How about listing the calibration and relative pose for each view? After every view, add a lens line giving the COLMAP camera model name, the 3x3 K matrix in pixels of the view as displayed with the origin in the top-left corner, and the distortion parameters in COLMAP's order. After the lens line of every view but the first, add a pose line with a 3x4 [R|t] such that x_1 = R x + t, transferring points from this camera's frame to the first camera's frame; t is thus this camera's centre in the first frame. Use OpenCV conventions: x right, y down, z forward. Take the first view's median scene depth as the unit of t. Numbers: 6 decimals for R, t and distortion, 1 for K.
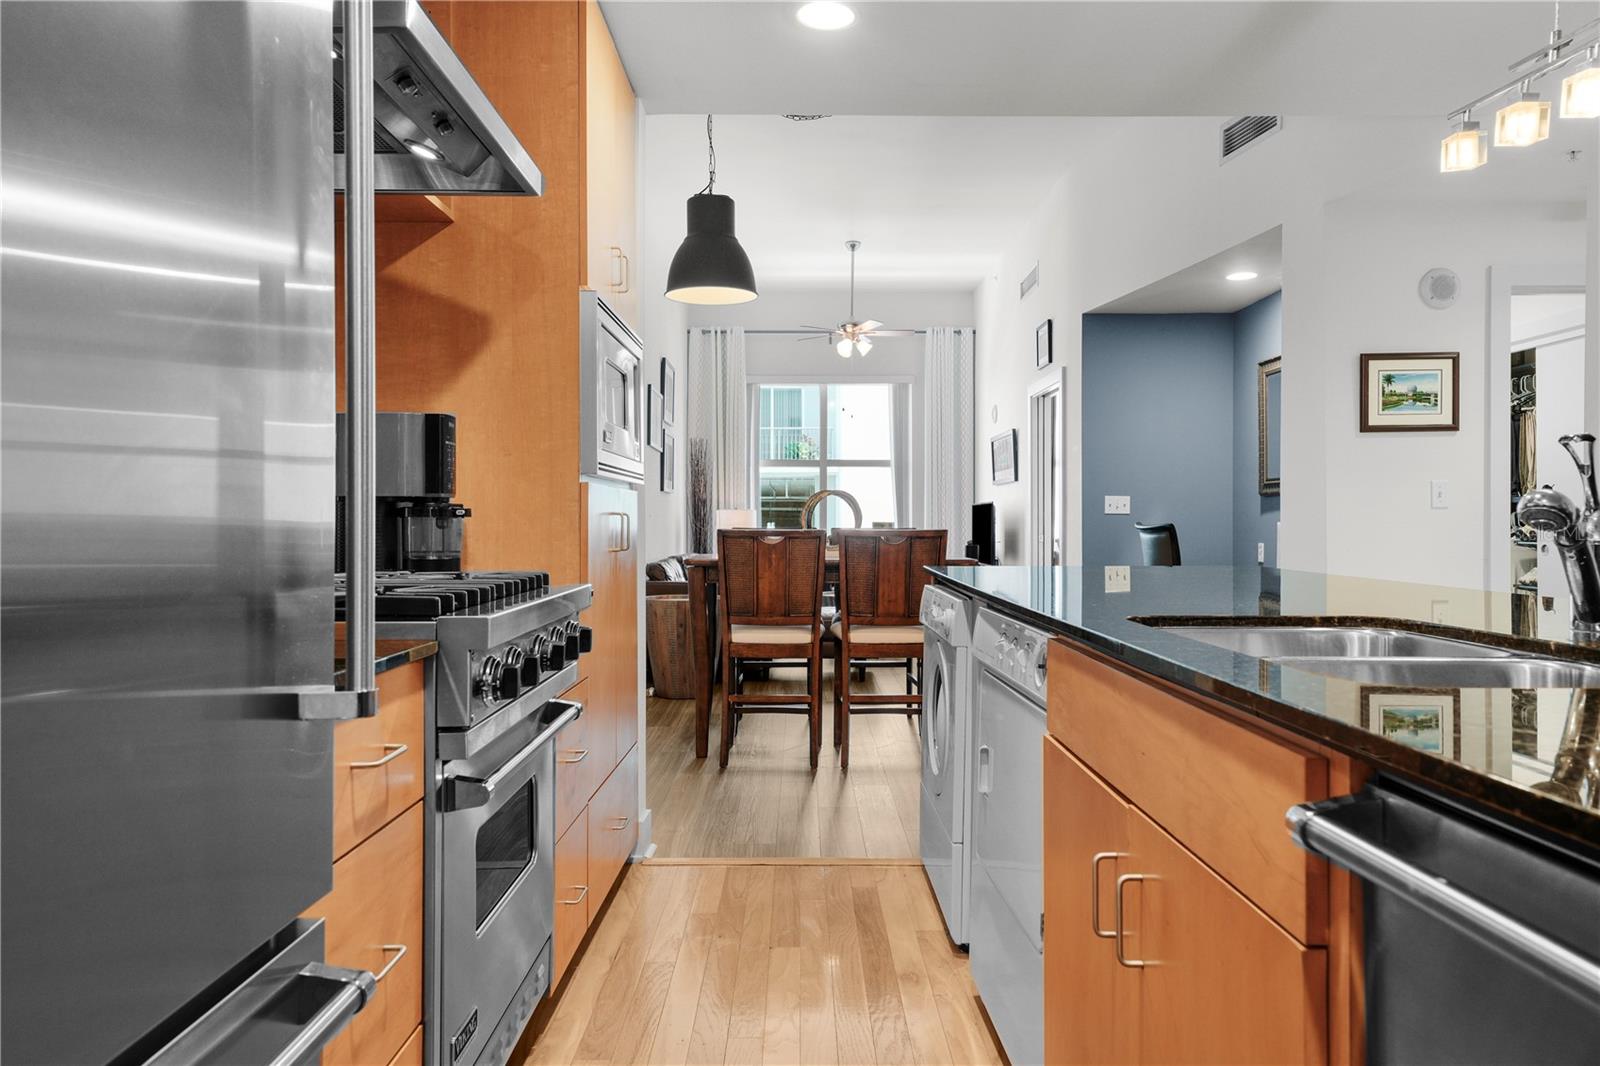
lens RADIAL K [[1080.5, 0, 811.6], [0, 1080.5, 531.7], [0, 0, 1]] dist [0.026357, -0.000828]
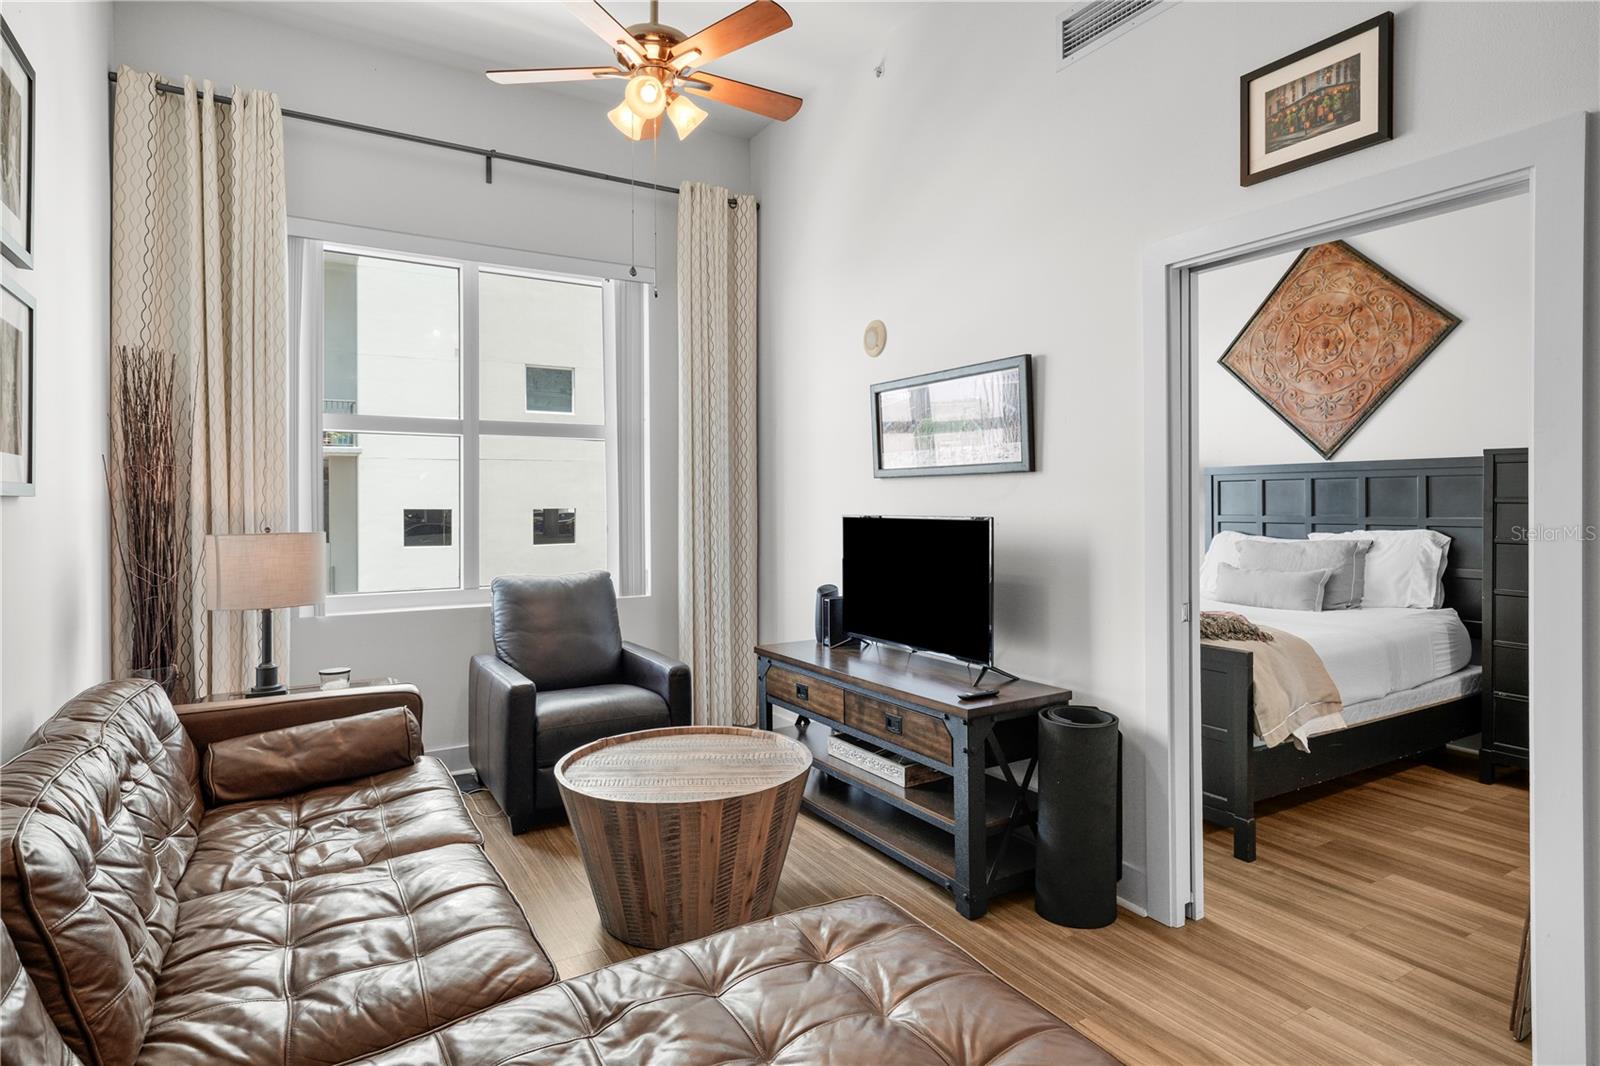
lens RADIAL K [[860.0, 0, 816.8], [0, 860.0, 500.9], [0, 0, 1]] dist [0.005399, -0.000376]
pose [[0.855766, -0.004679, 0.517341, -0.076887], [0.008944, 0.999943, -0.005750, -0.035877], [-0.517285, 0.009547, 0.855760, 0.795941]]
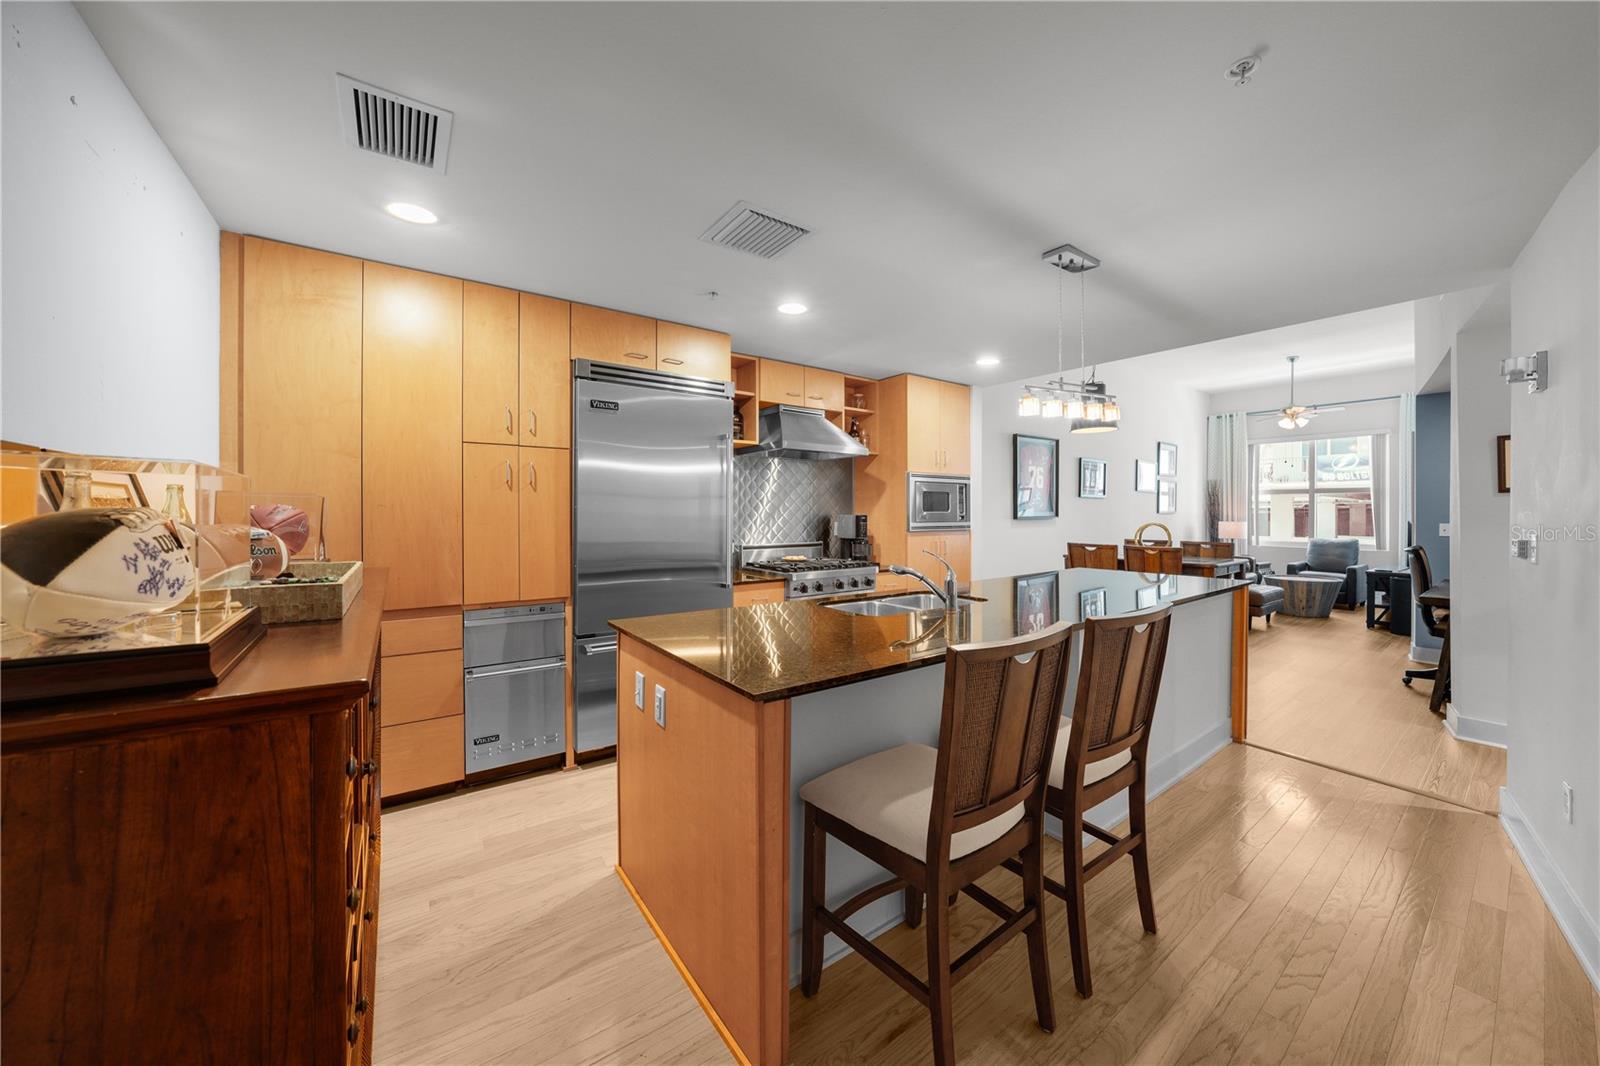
lens RADIAL K [[565.2, 0, 803.9], [0, 565.2, 511.2], [0, 0, 1]] dist [-0.025292, 0.004220]
pose [[0.585747, -0.000921, -0.810494, 0.309250], [-0.007775, 0.999947, -0.006755, -0.031643], [0.810457, 0.010258, 0.585708, -0.068310]]
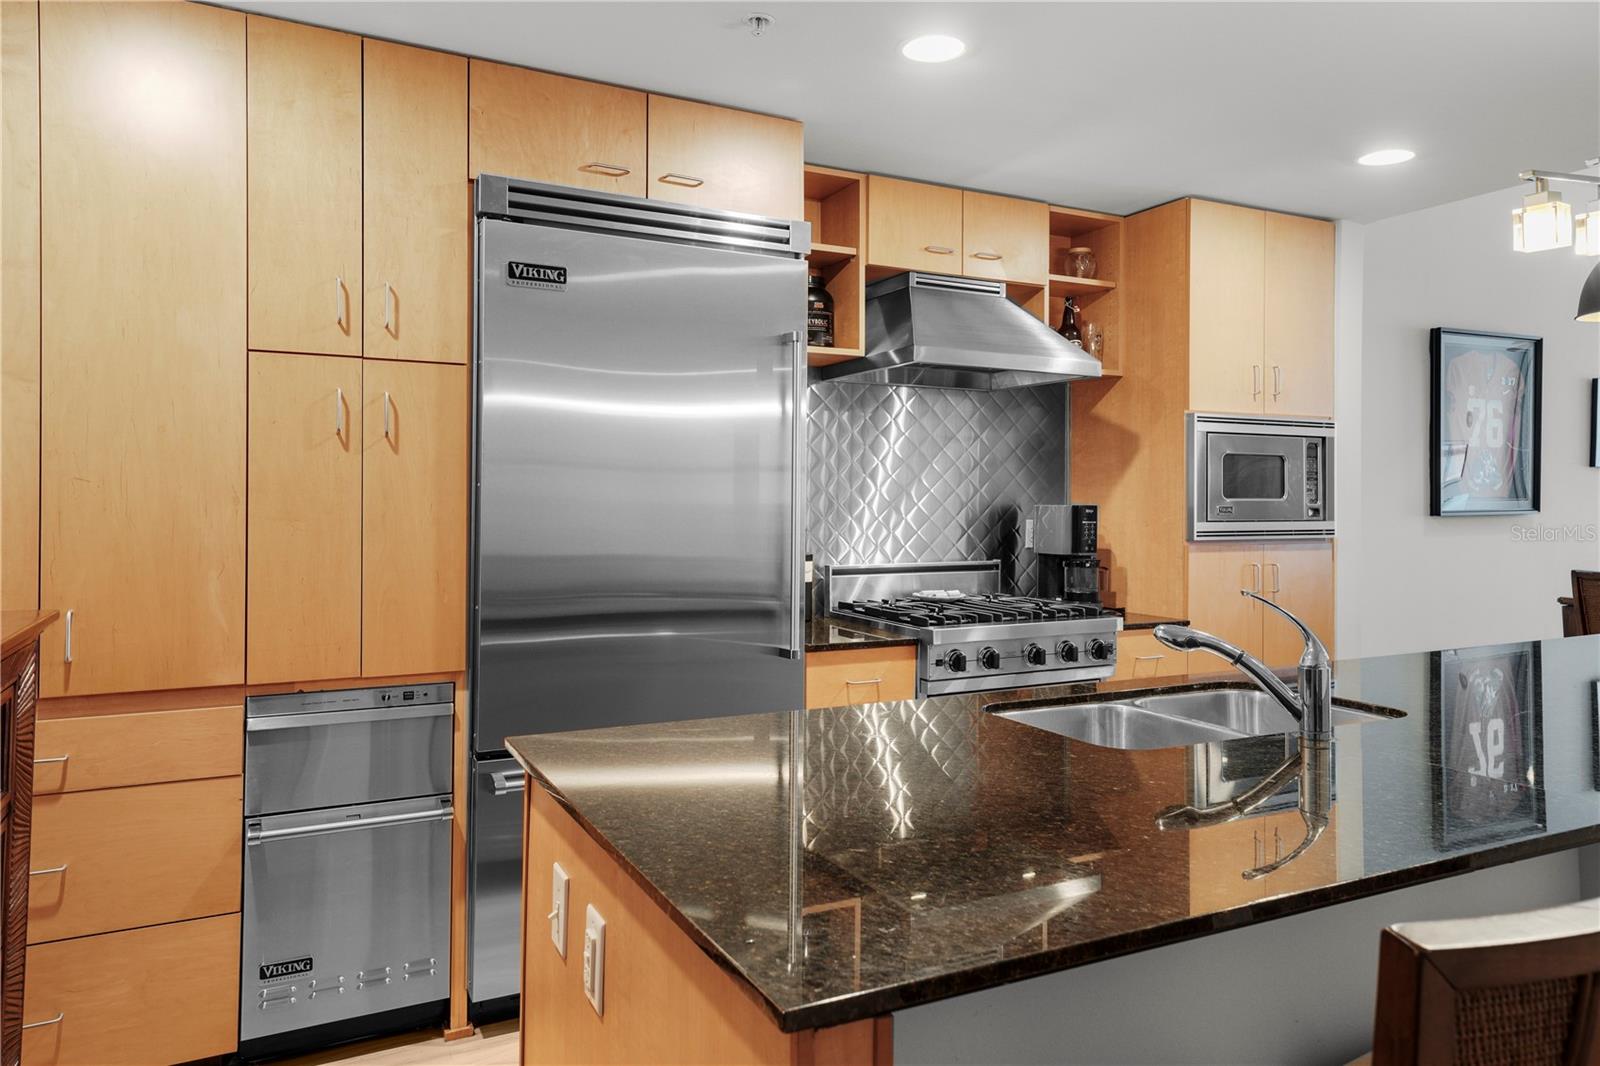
lens RADIAL K [[1080.5, 0, 806.1], [0, 1080.5, 499.6], [0, 0, 1]] dist [0.026357, -0.000828]
pose [[0.459750, 0.003897, -0.888040, 0.275085], [-0.013125, 0.999911, -0.002407, -0.031597], [0.887952, 0.012762, 0.459760, -0.039479]]
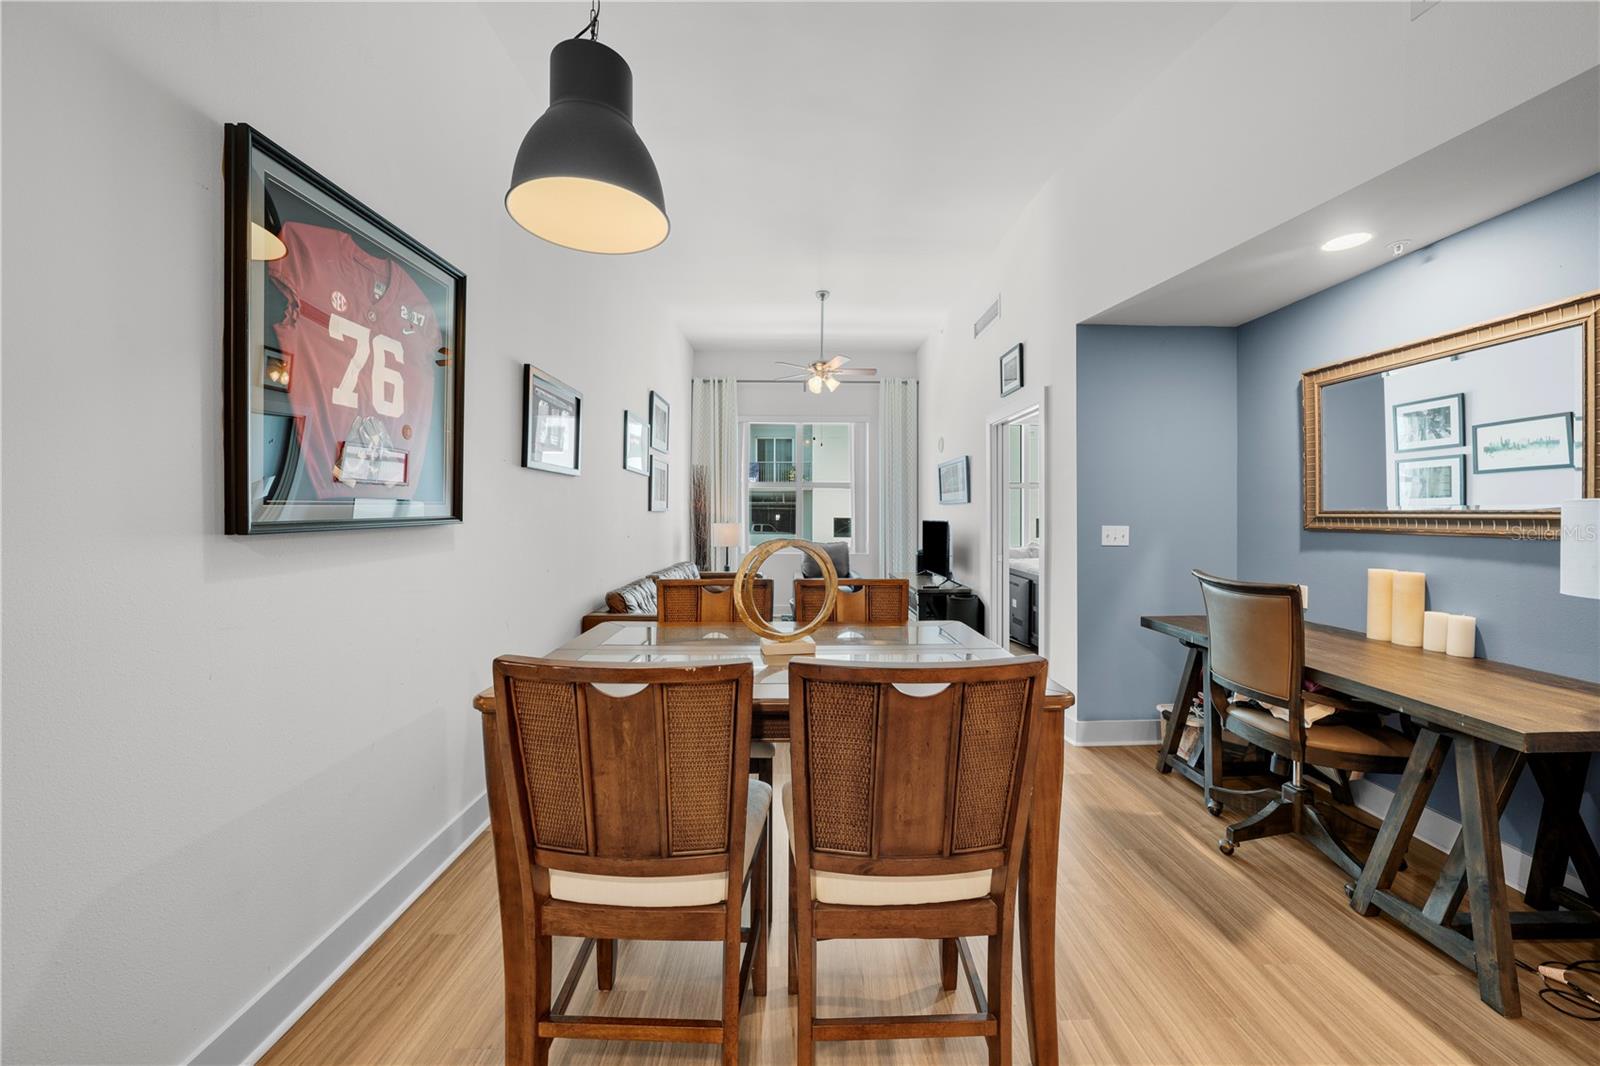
lens RADIAL K [[565.2, 0, 808.4], [0, 565.2, 513.4], [0, 0, 1]] dist [-0.025292, 0.004220]
pose [[0.999907, 0.002186, 0.013449, 0.017443], [-0.002064, 0.999957, -0.009067, -0.032609], [-0.013468, 0.009038, 0.999868, 0.454229]]
